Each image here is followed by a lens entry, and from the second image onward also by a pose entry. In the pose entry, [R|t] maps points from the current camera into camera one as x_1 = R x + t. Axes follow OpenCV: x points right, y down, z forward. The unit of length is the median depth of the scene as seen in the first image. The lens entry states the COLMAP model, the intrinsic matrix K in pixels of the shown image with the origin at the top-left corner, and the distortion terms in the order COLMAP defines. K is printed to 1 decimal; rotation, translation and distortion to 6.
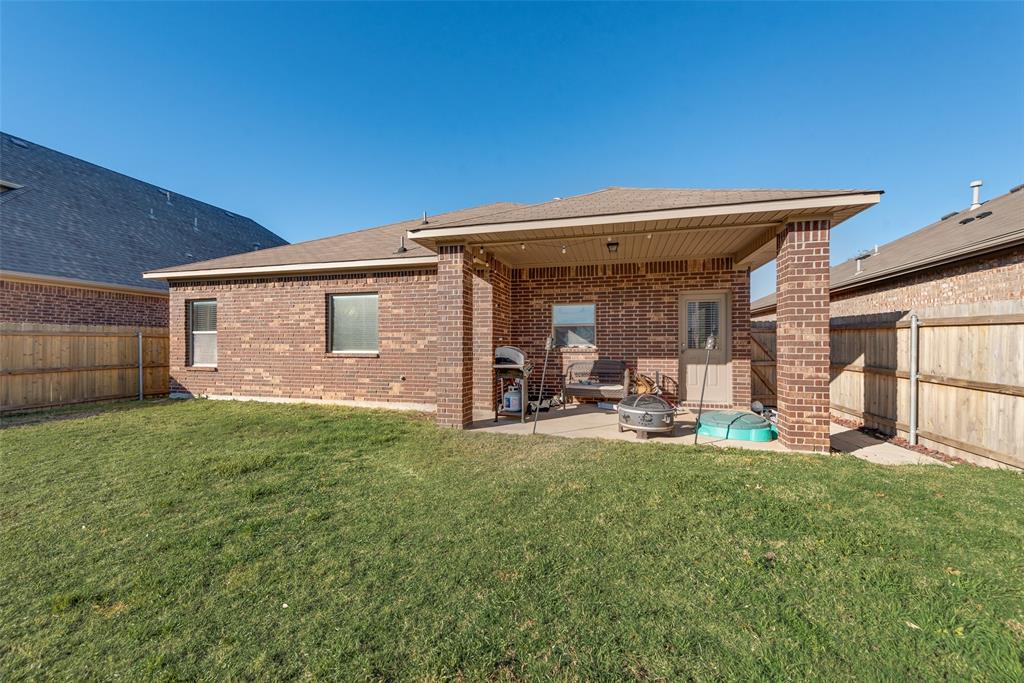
lens RADIAL K [[404.7, 0, 506.8], [0, 404.7, 342.2], [0, 0, 1]] dist [0.002981, 0.000075]
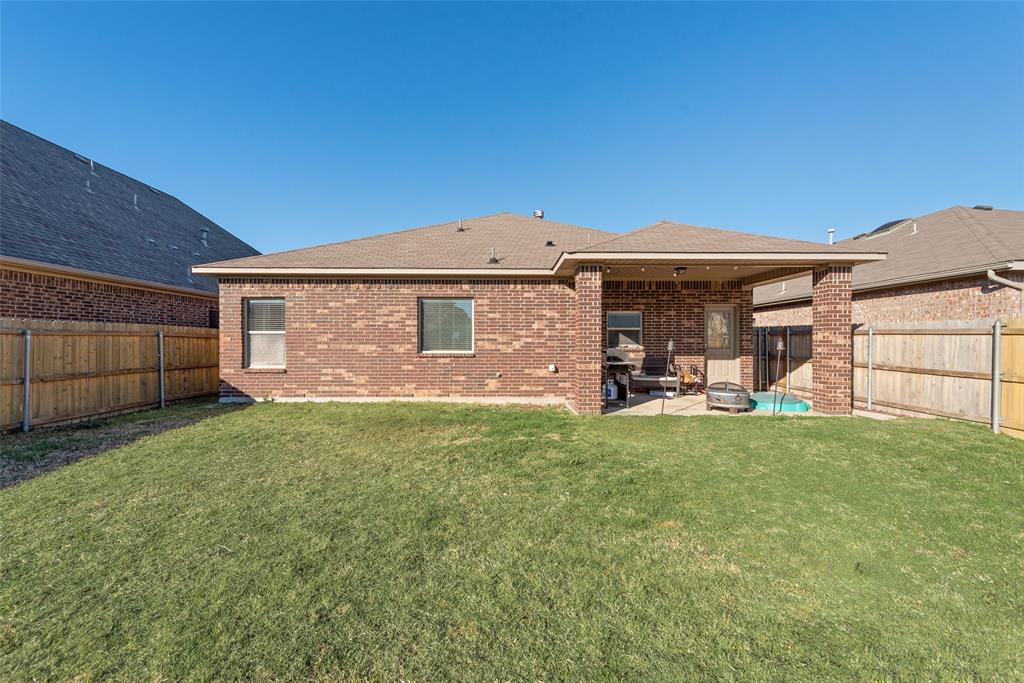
lens RADIAL K [[404.7, 0, 506.8], [0, 404.7, 342.2], [0, 0, 1]] dist [0.002981, 0.000075]
pose [[0.961355, 0.000011, 0.275311, -0.527472], [-0.002254, 0.999967, 0.007831, -0.011127], [-0.275302, -0.008149, 0.961323, -0.080913]]
